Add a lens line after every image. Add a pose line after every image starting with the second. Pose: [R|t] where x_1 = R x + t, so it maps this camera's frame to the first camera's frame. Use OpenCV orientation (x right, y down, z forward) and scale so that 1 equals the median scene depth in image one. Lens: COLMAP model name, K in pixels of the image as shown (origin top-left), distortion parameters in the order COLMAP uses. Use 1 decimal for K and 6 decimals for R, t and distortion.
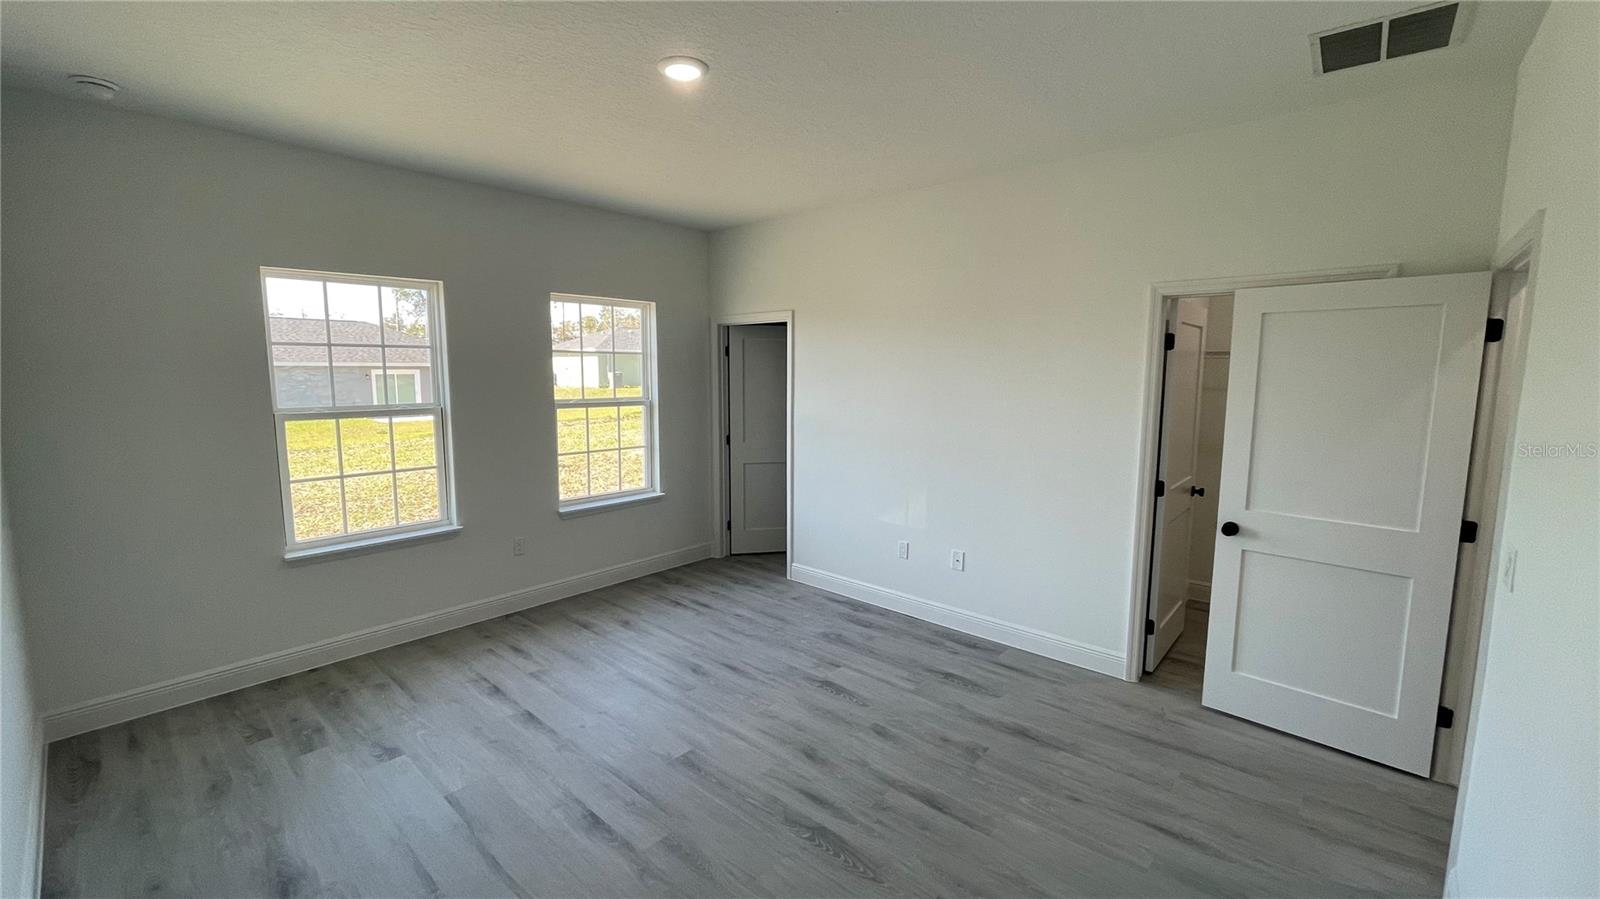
lens RADIAL K [[648.1, 0, 794.4], [0, 648.1, 446.7], [0, 0, 1]] dist [-0.000764, 0.001496]
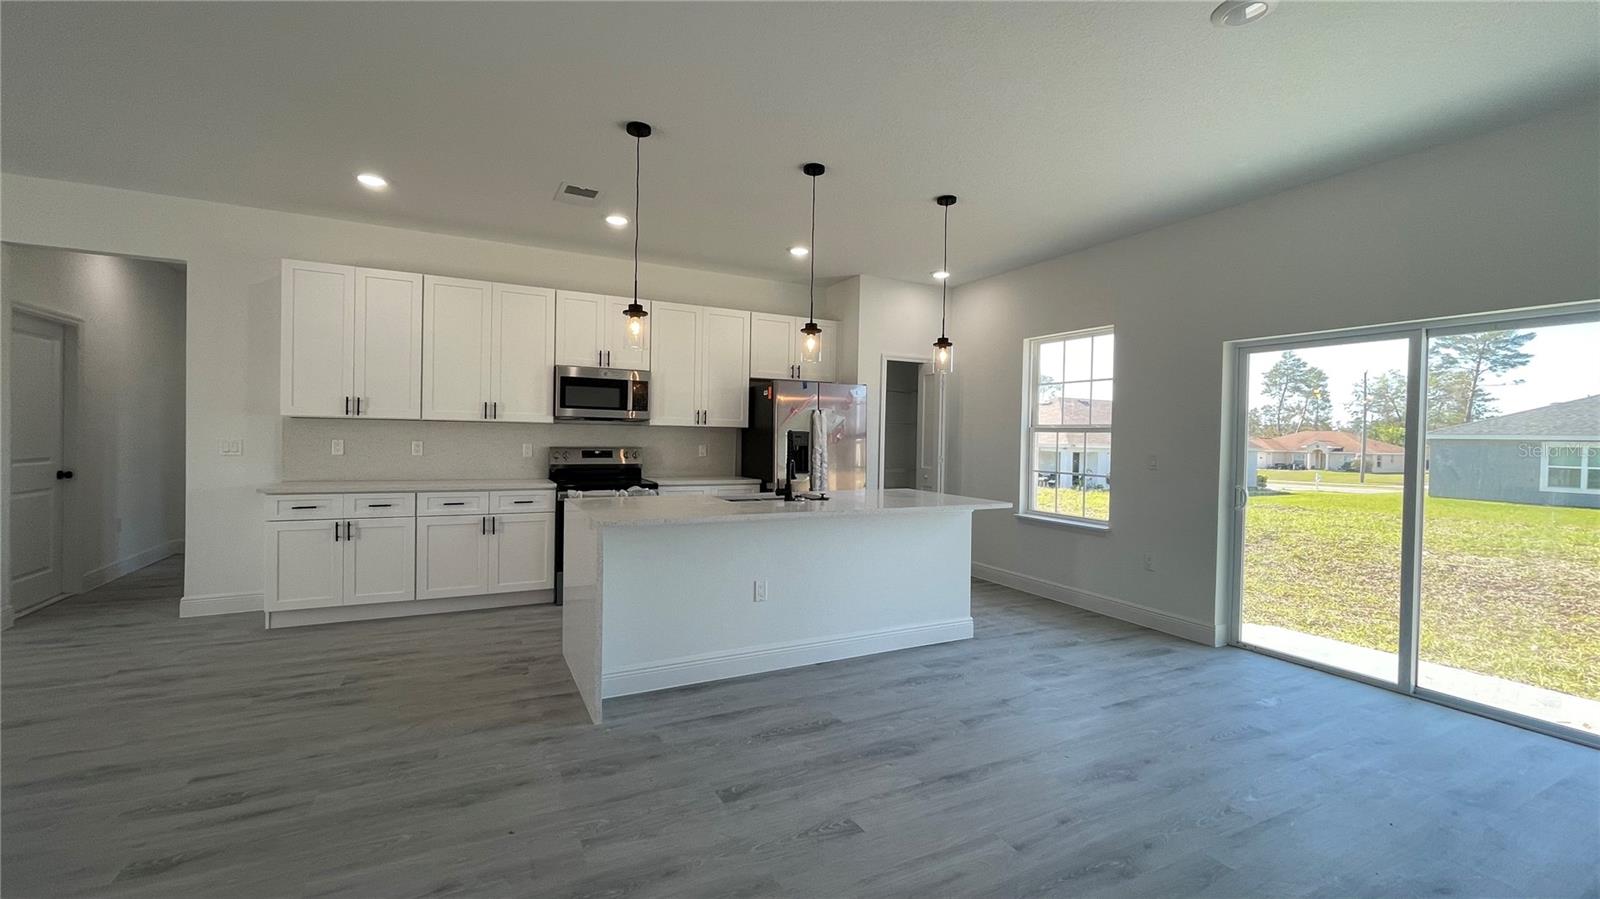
lens RADIAL K [[648.1, 0, 788.4], [0, 648.1, 440.9], [0, 0, 1]] dist [-0.000764, 0.001496]
pose [[-0.356554, -0.003660, -0.934267, 0.850368], [-0.135840, 0.989569, 0.047966, -0.010422], [0.924347, 0.144013, -0.353332, 0.918070]]
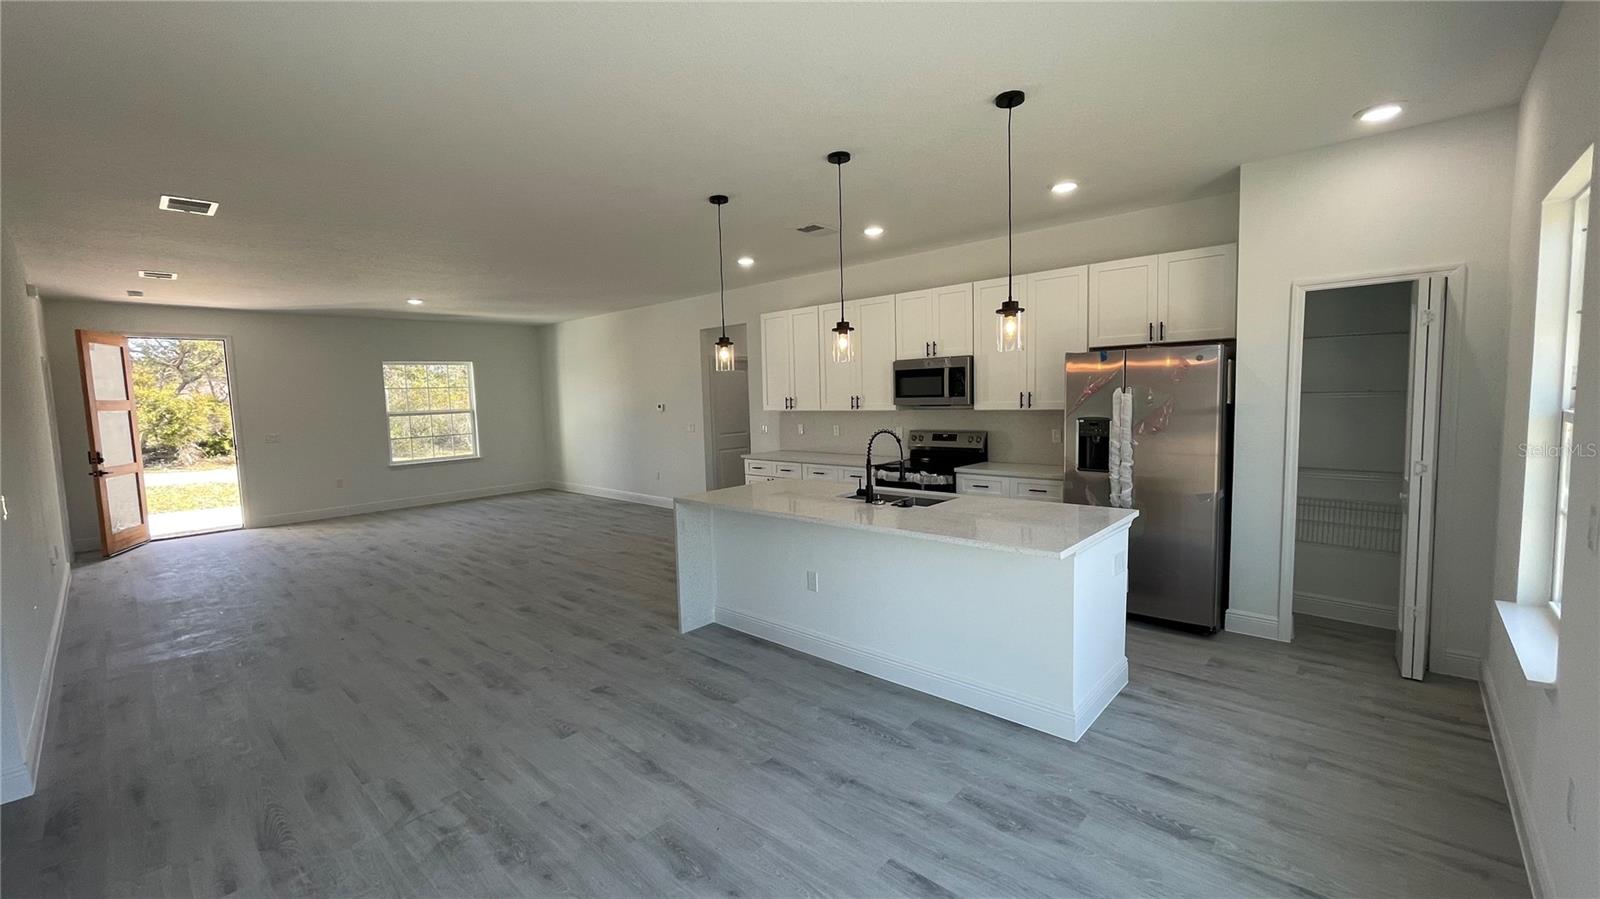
lens RADIAL K [[648.1, 0, 798.5], [0, 648.1, 452.6], [0, 0, 1]] dist [-0.000764, 0.001496]
pose [[-0.999622, 0.026505, 0.007357, 0.008864], [0.027469, 0.975905, 0.216461, -0.158694], [-0.001442, 0.216581, -0.976264, 1.514922]]
